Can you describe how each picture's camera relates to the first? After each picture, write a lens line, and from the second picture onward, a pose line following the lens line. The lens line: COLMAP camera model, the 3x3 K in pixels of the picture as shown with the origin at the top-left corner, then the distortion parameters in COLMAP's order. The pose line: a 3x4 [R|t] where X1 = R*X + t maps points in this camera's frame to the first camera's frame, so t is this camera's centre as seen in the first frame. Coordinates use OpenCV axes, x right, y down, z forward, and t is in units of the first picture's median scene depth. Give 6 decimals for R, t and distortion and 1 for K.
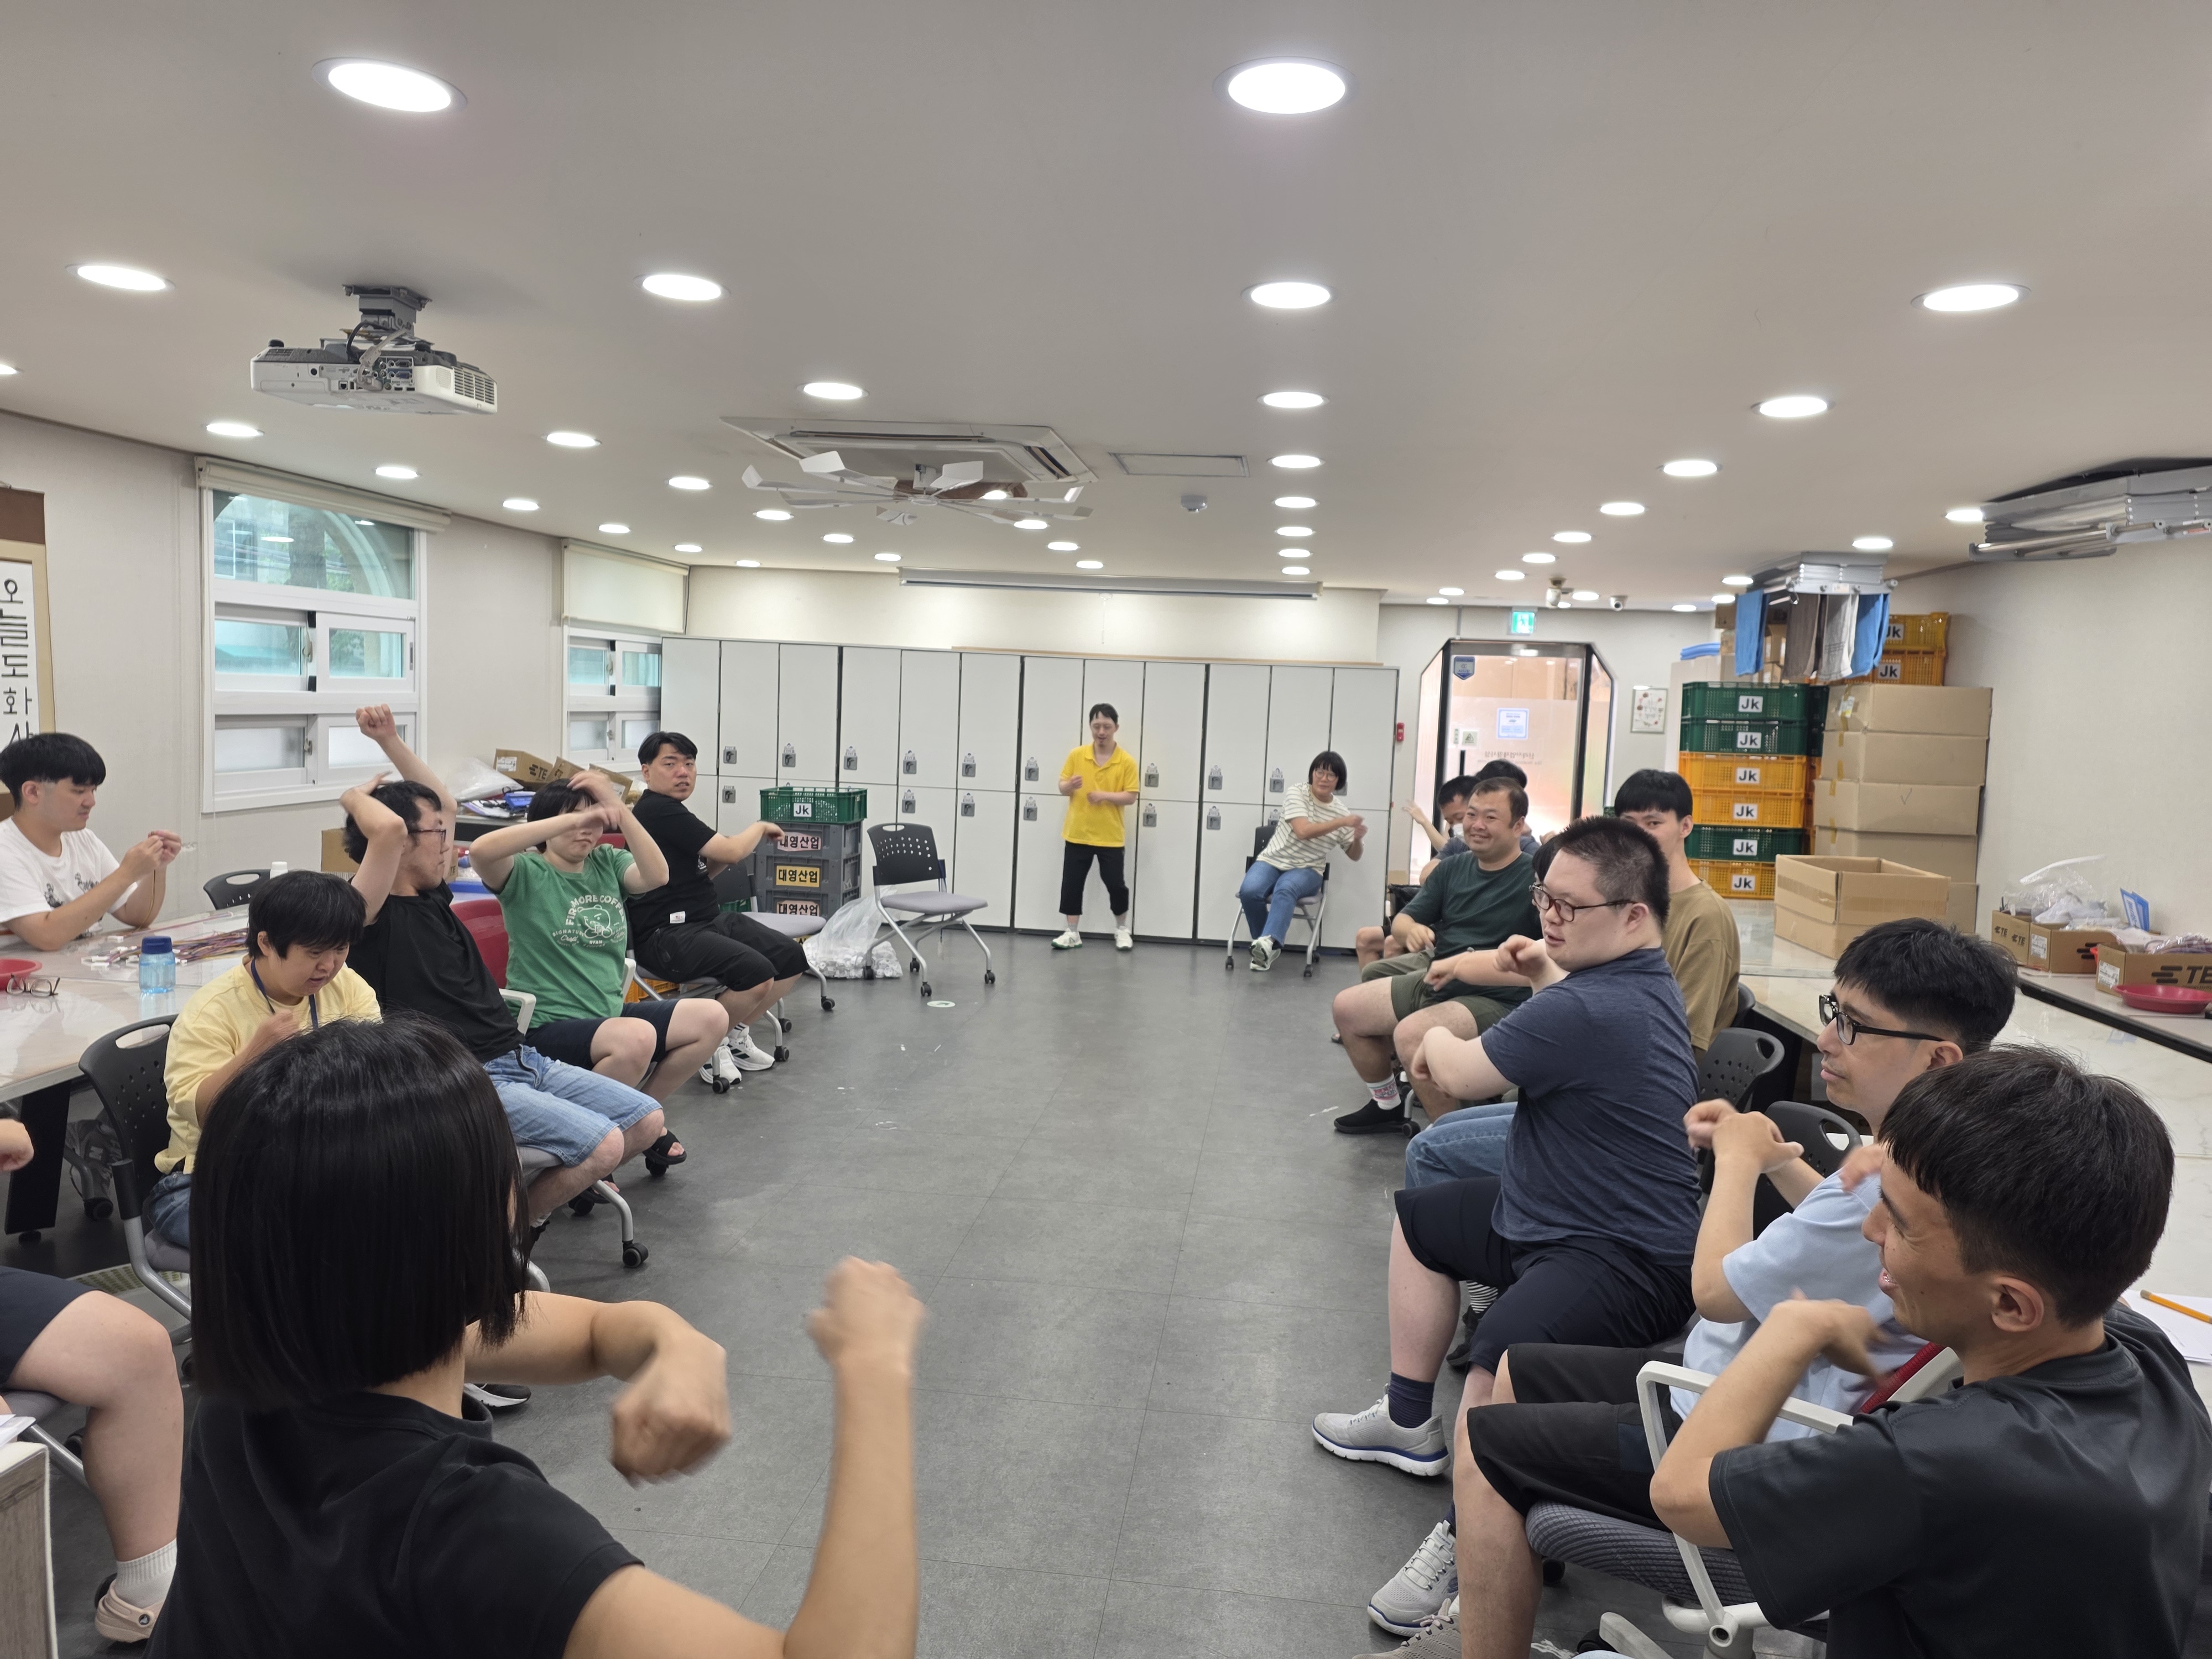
lens RADIAL K [[1479.4, 0, 1092.3], [0, 1479.4, 822.7], [0, 0, 1]] dist [0.087334, -0.076472]
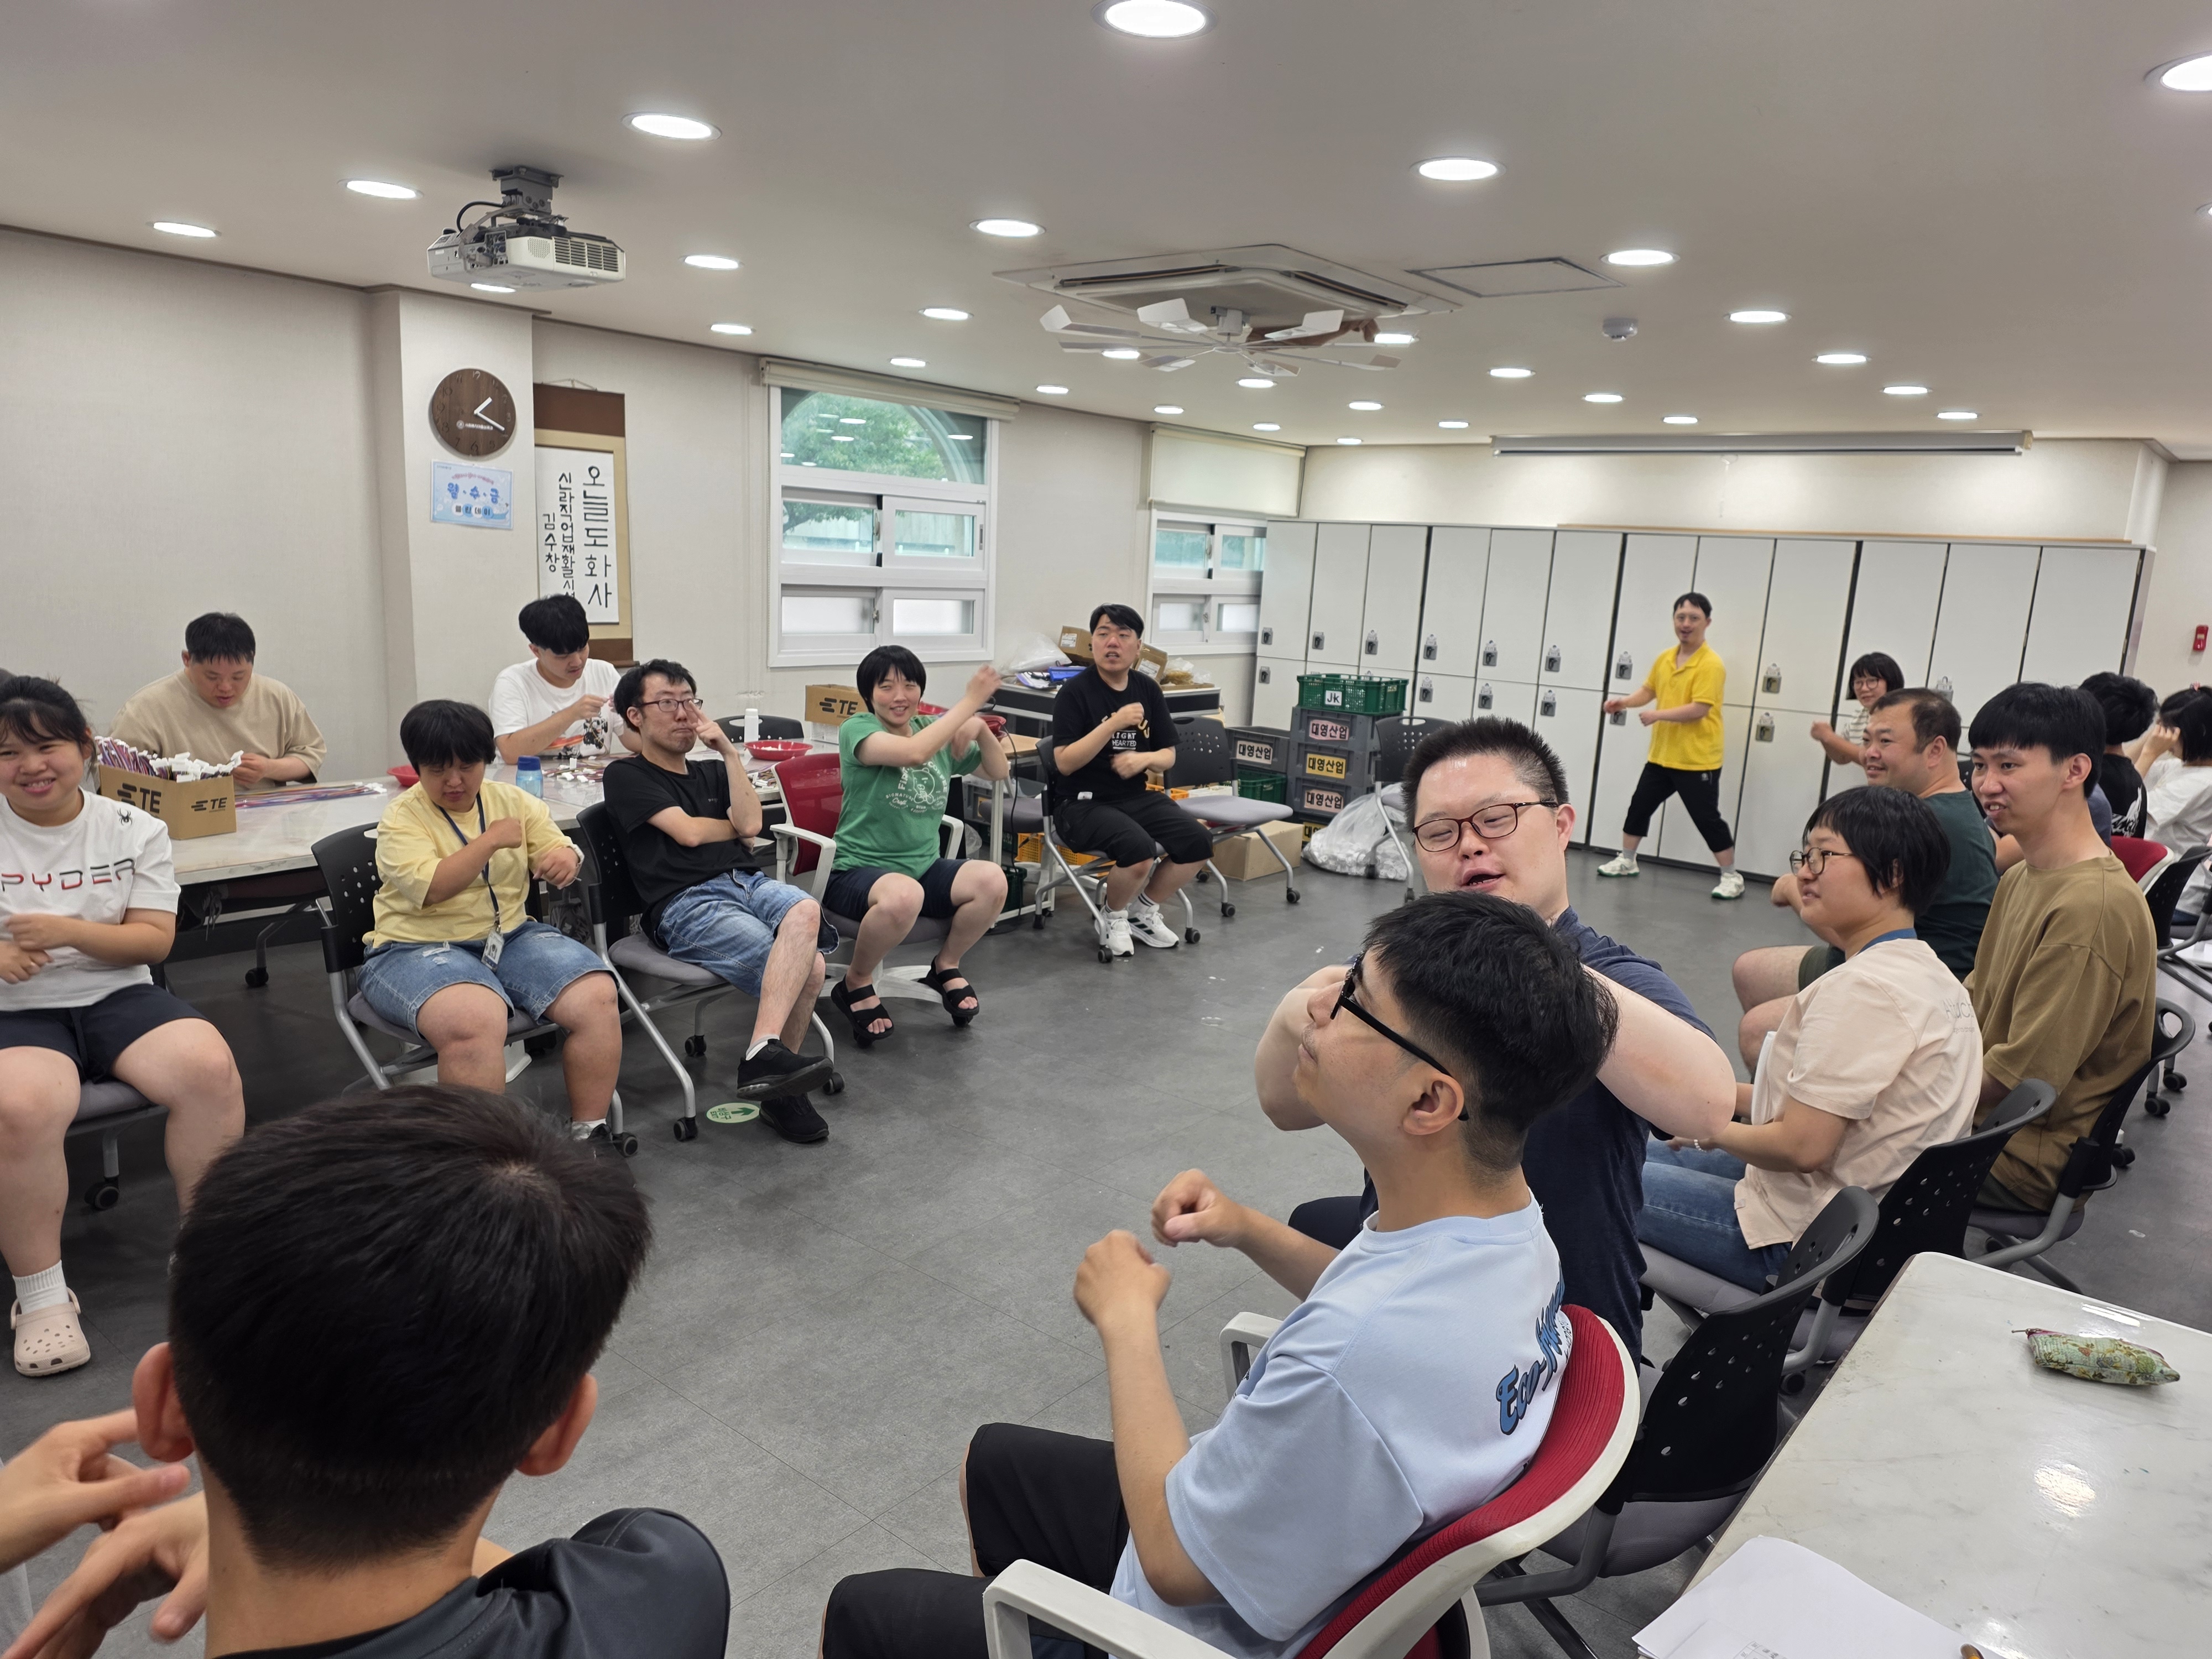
lens RADIAL K [[1479.4, 0, 1127.4], [0, 1479.4, 832.6], [0, 0, 1]] dist [0.087334, -0.076472]
pose [[0.852941, 0.099143, -0.512505, 0.233741], [-0.060864, 0.993990, 0.090990, -0.001125], [0.518446, -0.046416, 0.853849, 0.124903]]
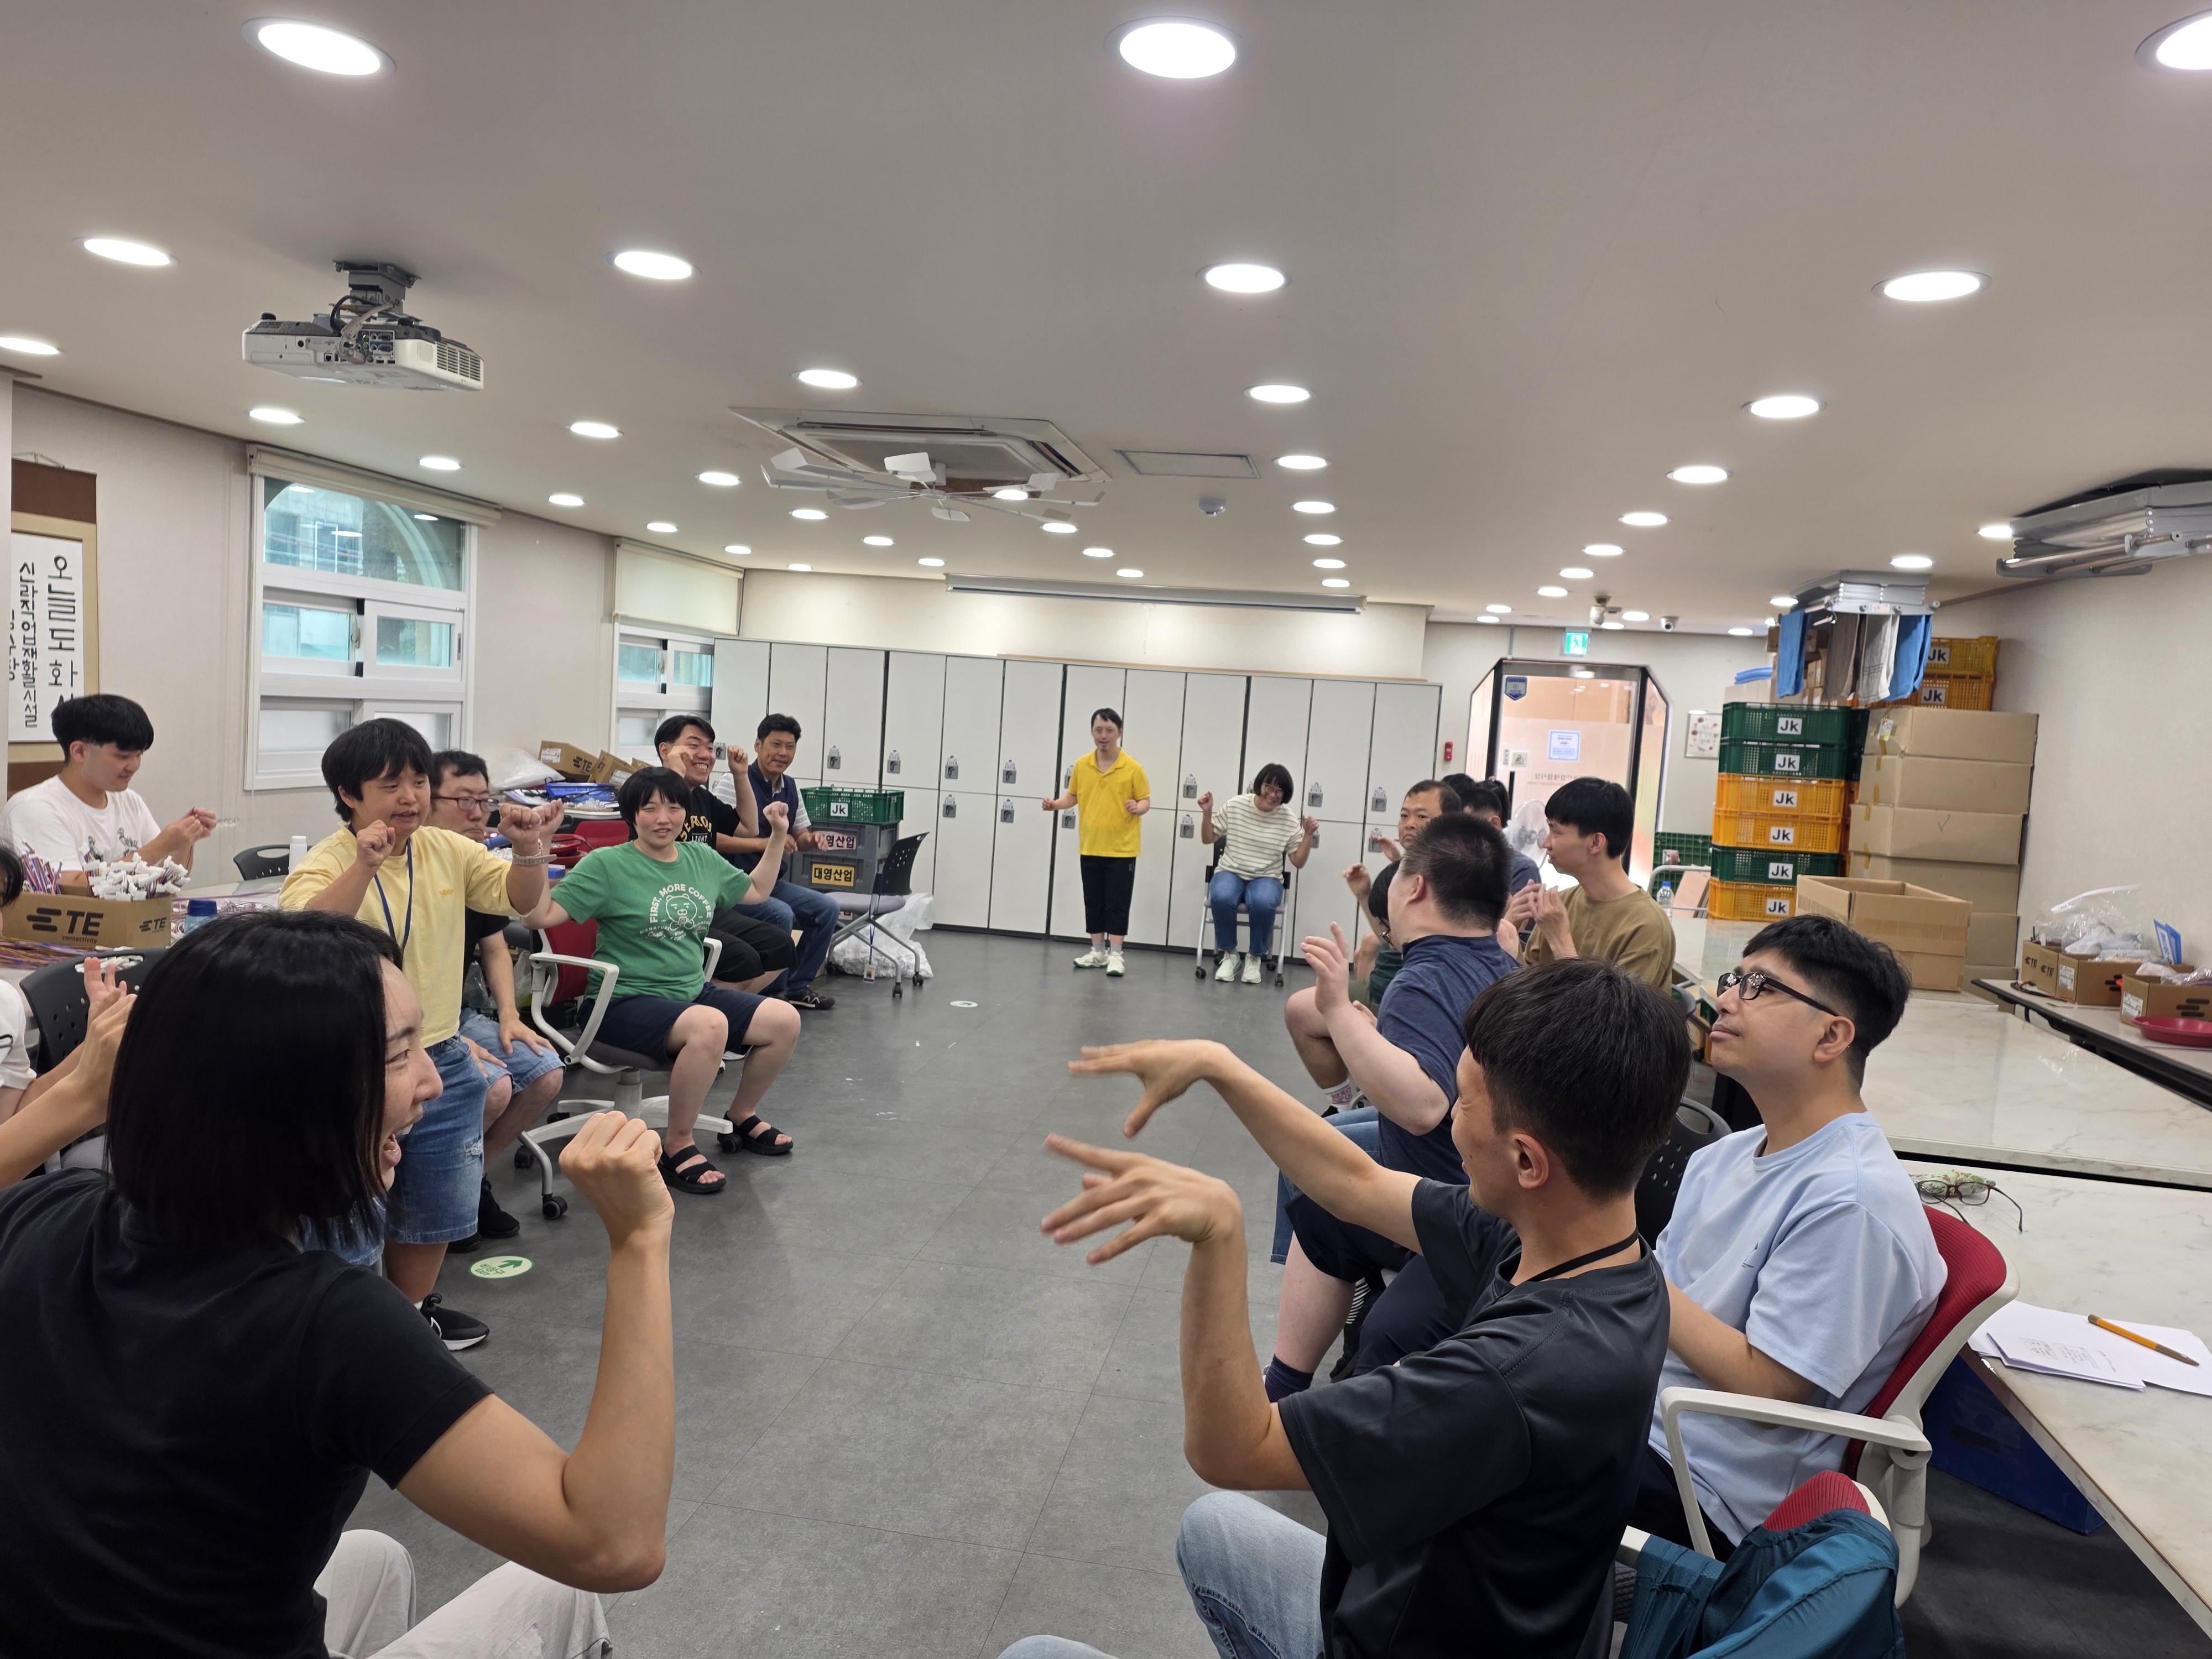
lens RADIAL K [[1479.4, 0, 1105.7], [0, 1479.4, 831.0], [0, 0, 1]] dist [0.087334, -0.076472]
pose [[0.998550, 0.028509, -0.045657, 0.039859], [-0.028957, 0.999538, -0.009182, 0.012239], [0.045374, 0.010491, 0.998915, -0.001395]]
